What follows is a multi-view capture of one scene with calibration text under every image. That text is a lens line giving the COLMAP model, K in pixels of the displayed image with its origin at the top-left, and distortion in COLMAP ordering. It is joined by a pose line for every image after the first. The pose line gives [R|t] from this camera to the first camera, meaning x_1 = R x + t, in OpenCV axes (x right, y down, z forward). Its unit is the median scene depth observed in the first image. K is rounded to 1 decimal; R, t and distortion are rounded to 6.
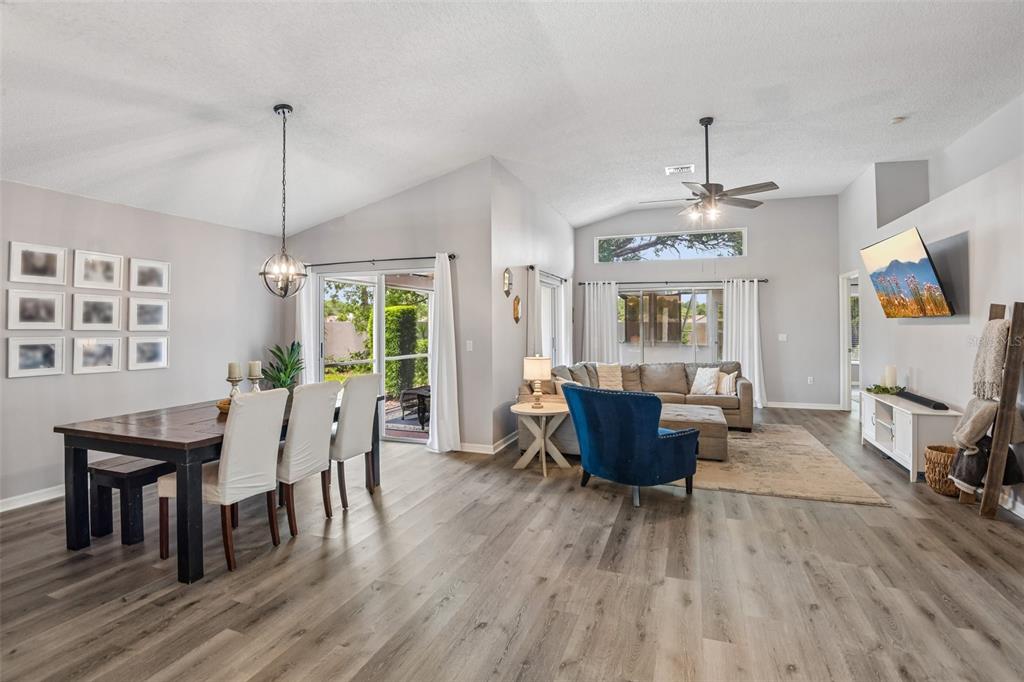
lens RADIAL K [[489.4, 0, 513.3], [0, 489.4, 306.7], [0, 0, 1]] dist [-0.002033, -0.031035]
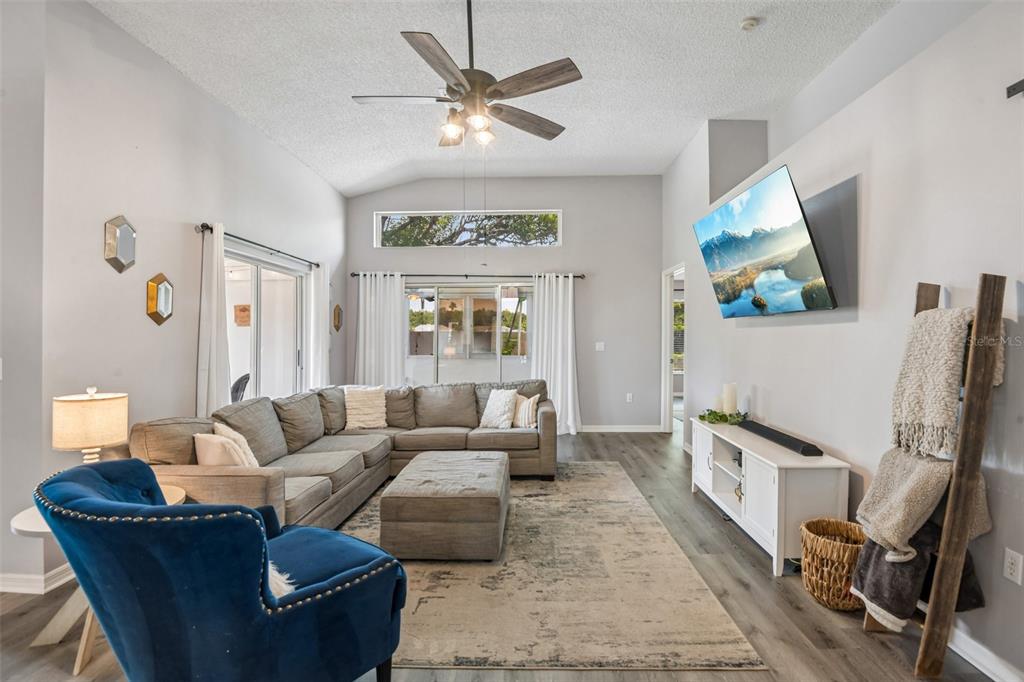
lens RADIAL K [[481.2, 0, 515.7], [0, 481.2, 326.8], [0, 0, 1]] dist [-0.060520, -0.000287]
pose [[0.951274, 0.005276, 0.308303, 0.282082], [-0.010468, 0.999830, 0.015190, 0.032134], [-0.308170, -0.017677, 0.951167, 0.464456]]
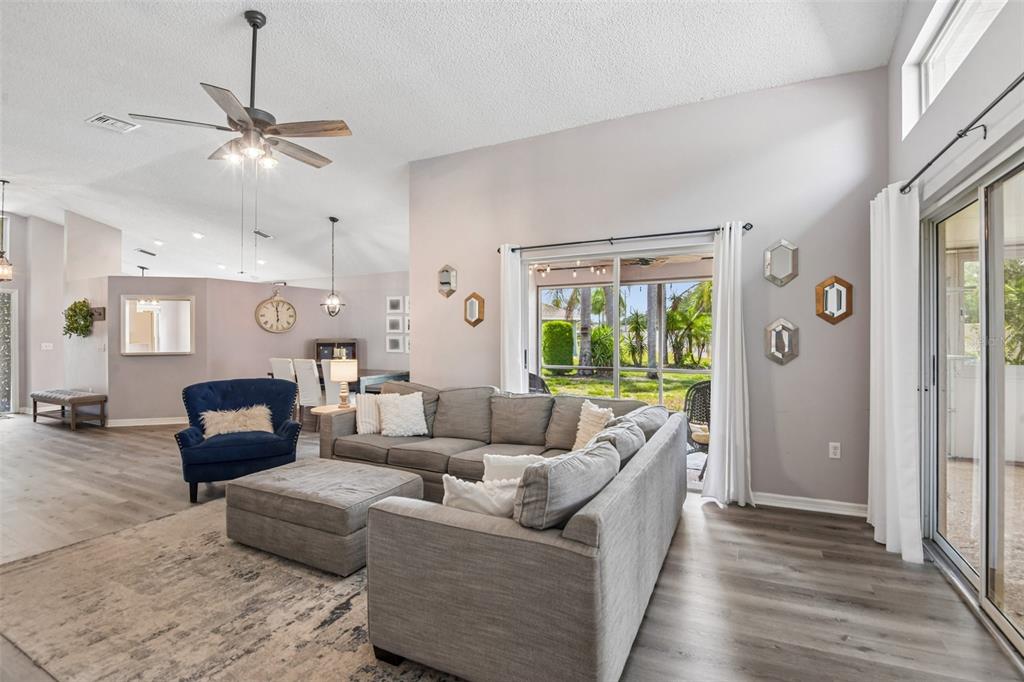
lens RADIAL K [[482.7, 0, 496.9], [0, 482.7, 338.3], [0, 0, 1]] dist [-0.002677, -0.026466]
pose [[-0.147232, 0.013094, -0.989015, 0.994703], [0.041336, 0.999120, 0.007074, 0.062159], [0.988238, -0.039840, -0.147644, 1.439547]]
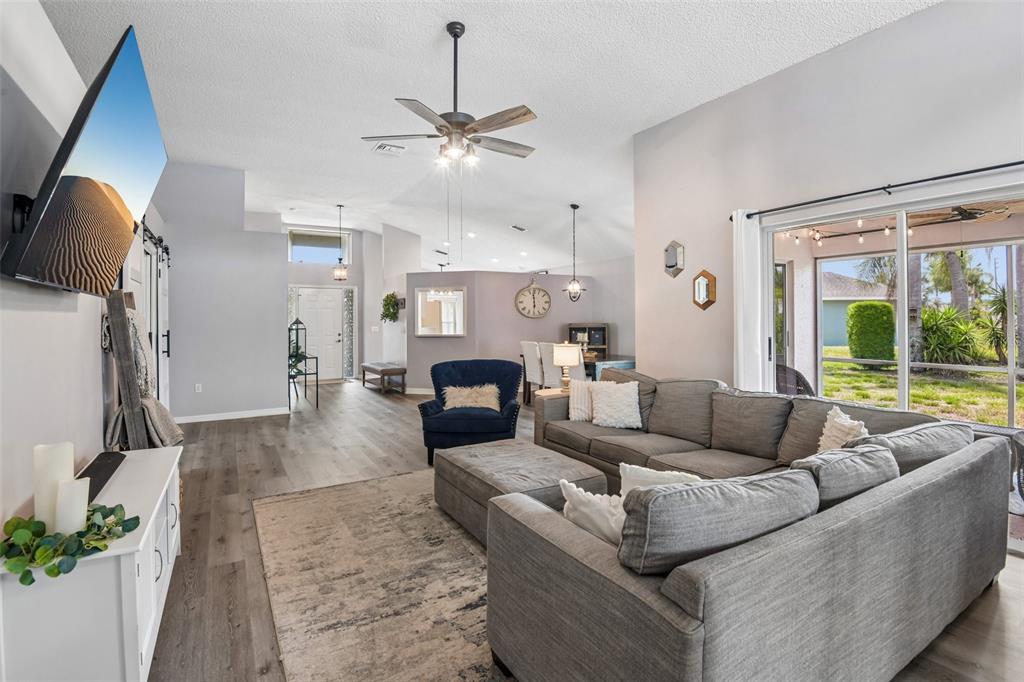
lens RADIAL K [[482.3, 0, 508.4], [0, 482.3, 321.3], [0, 0, 1]] dist [-0.000060, -0.027738]
pose [[-0.642973, 0.010240, -0.765821, 0.898307], [0.037713, 0.999121, -0.018304, 0.066408], [0.764960, -0.040651, -0.642794, 1.533509]]
